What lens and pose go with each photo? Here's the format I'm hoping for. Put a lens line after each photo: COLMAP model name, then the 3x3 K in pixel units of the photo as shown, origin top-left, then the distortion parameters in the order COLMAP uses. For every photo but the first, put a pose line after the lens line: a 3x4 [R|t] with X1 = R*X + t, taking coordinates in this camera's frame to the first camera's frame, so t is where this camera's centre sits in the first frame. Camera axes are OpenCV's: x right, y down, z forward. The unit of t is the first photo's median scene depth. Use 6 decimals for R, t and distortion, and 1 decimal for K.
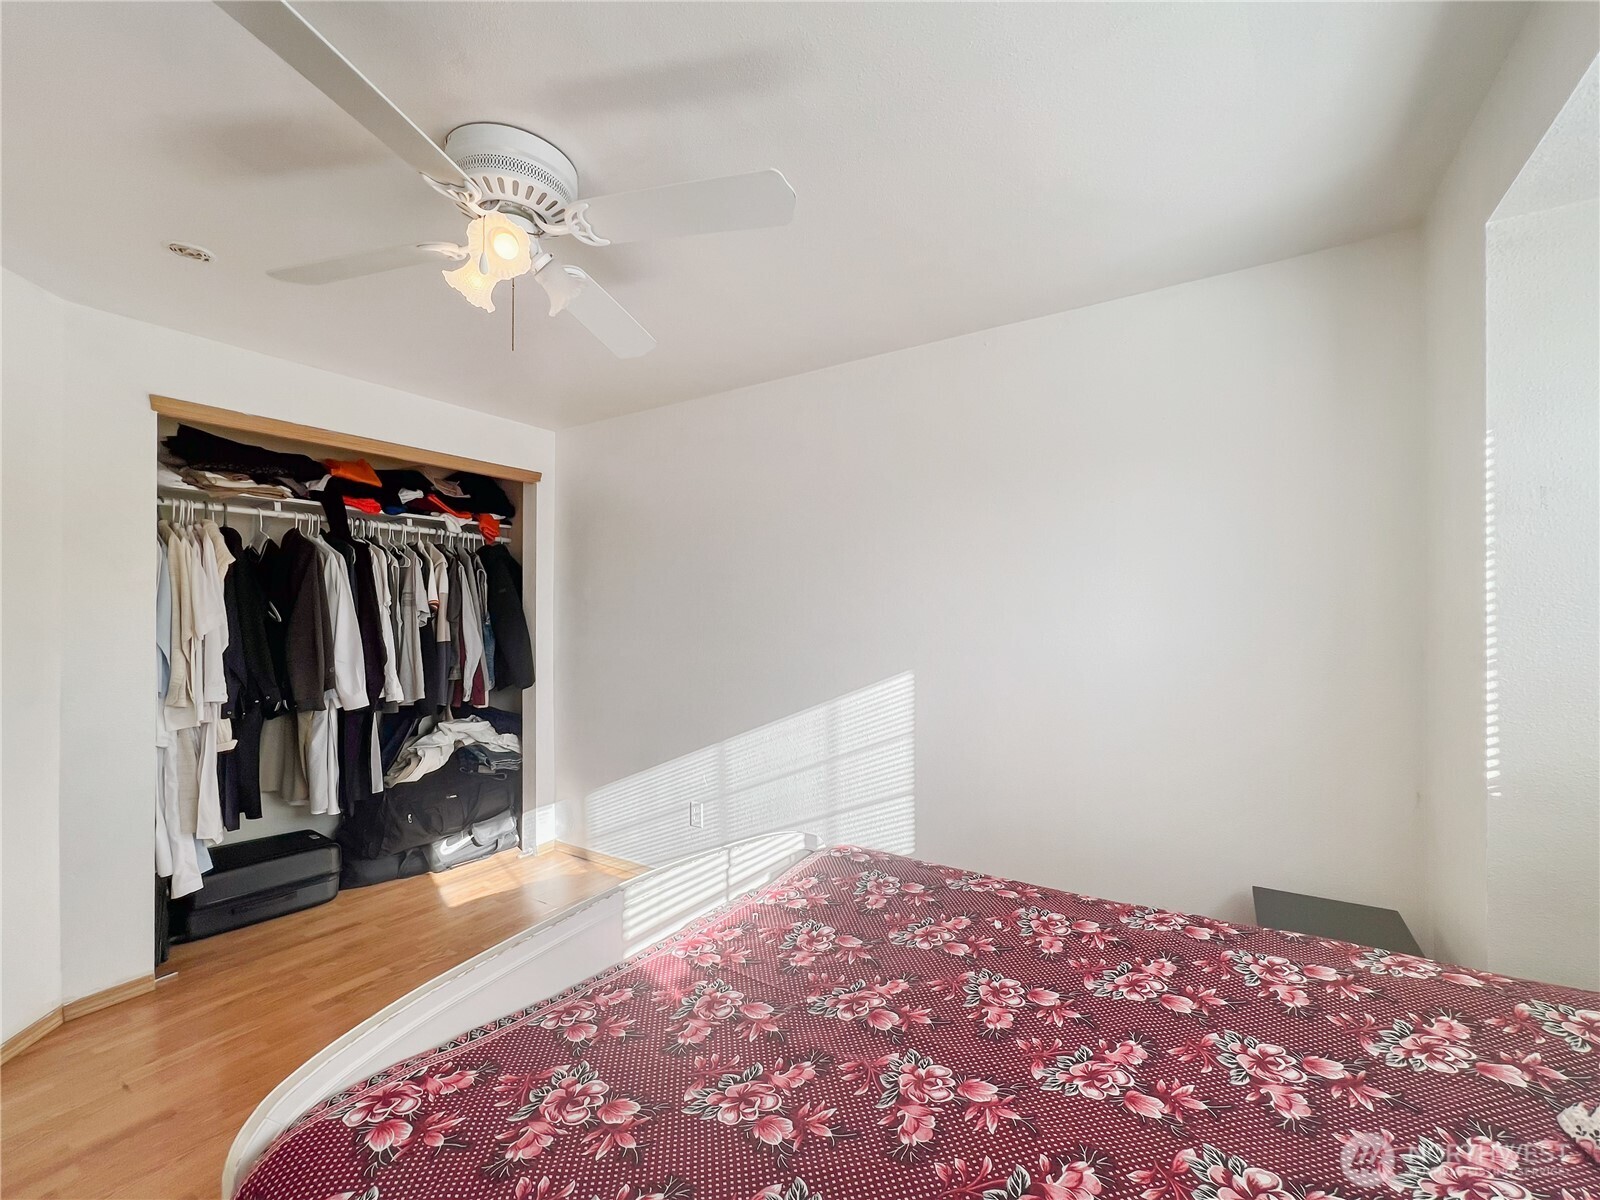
lens RADIAL K [[670.0, 0, 800.2], [0, 670.0, 606.1], [0, 0, 1]] dist [-0.001380, -0.000206]
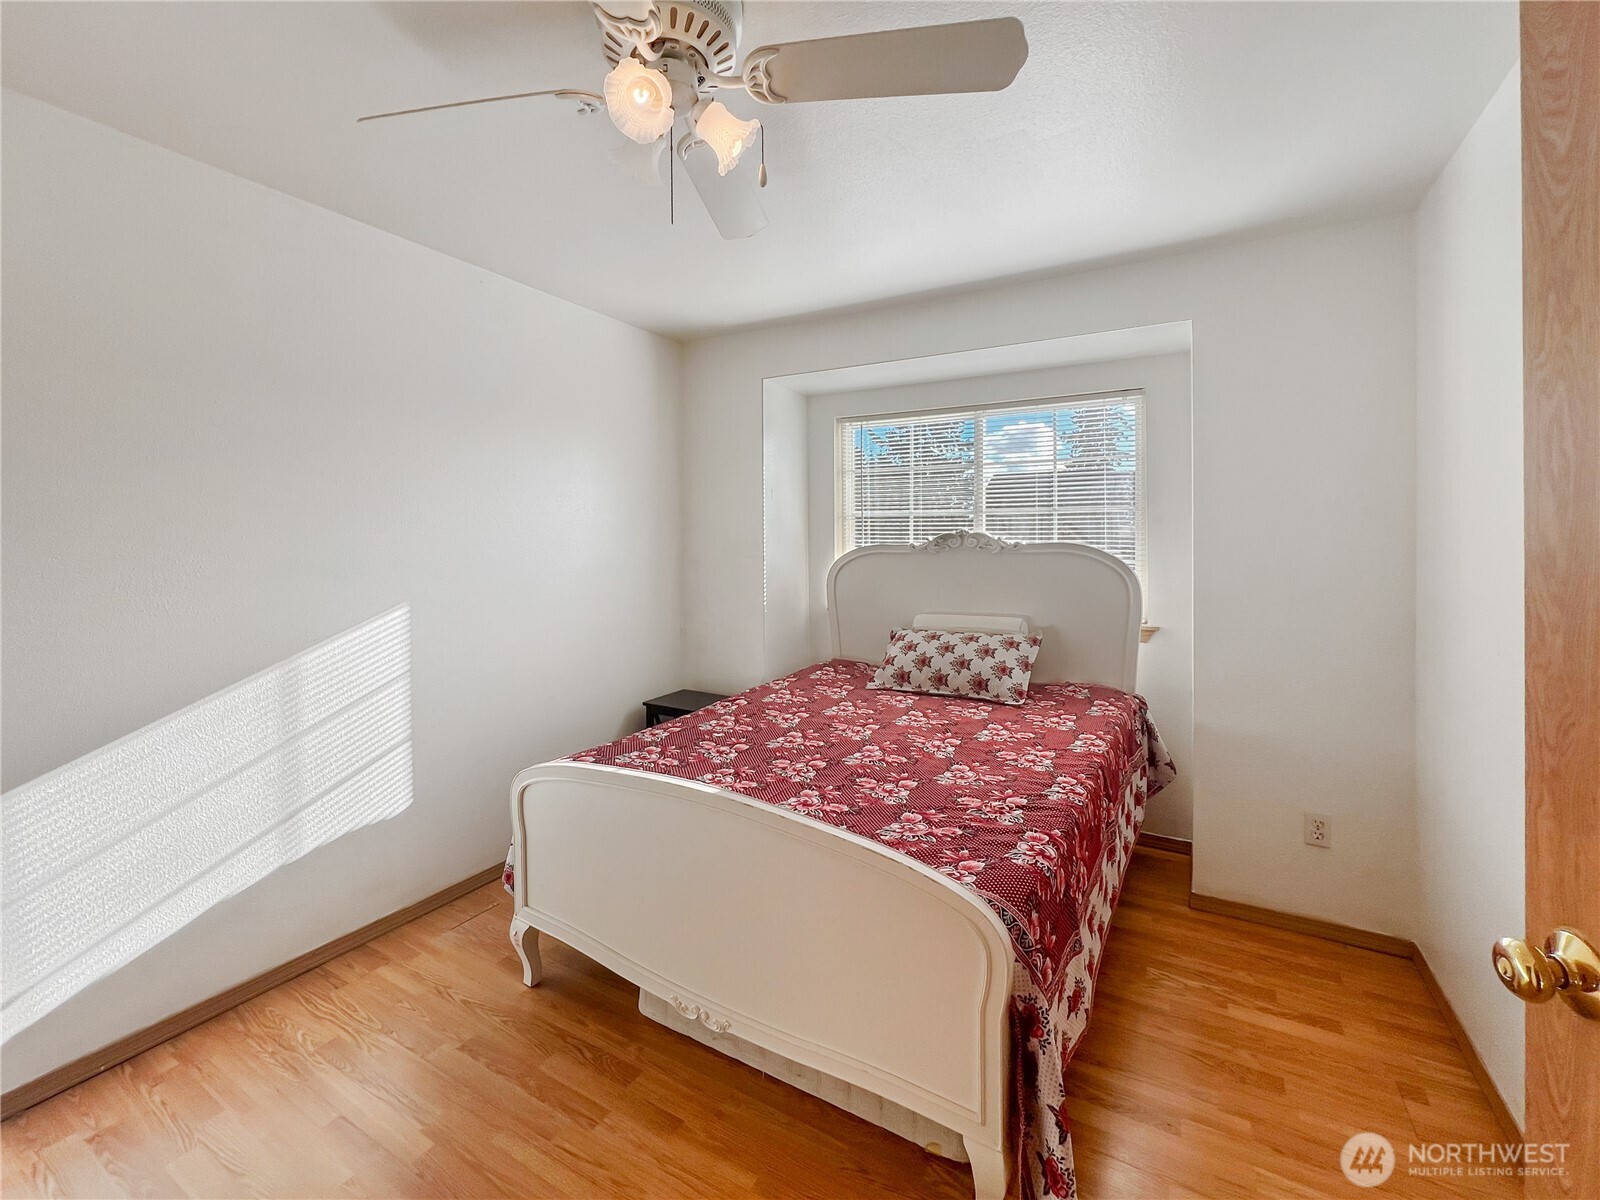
lens RADIAL K [[670.0, 0, 800.2], [0, 670.0, 606.1], [0, 0, 1]] dist [-0.001380, -0.000206]
pose [[-0.050393, -0.095953, 0.994109, -0.736279], [-0.004758, 0.995386, 0.095835, 0.012918], [-0.998718, 0.000100, -0.050617, 0.520532]]
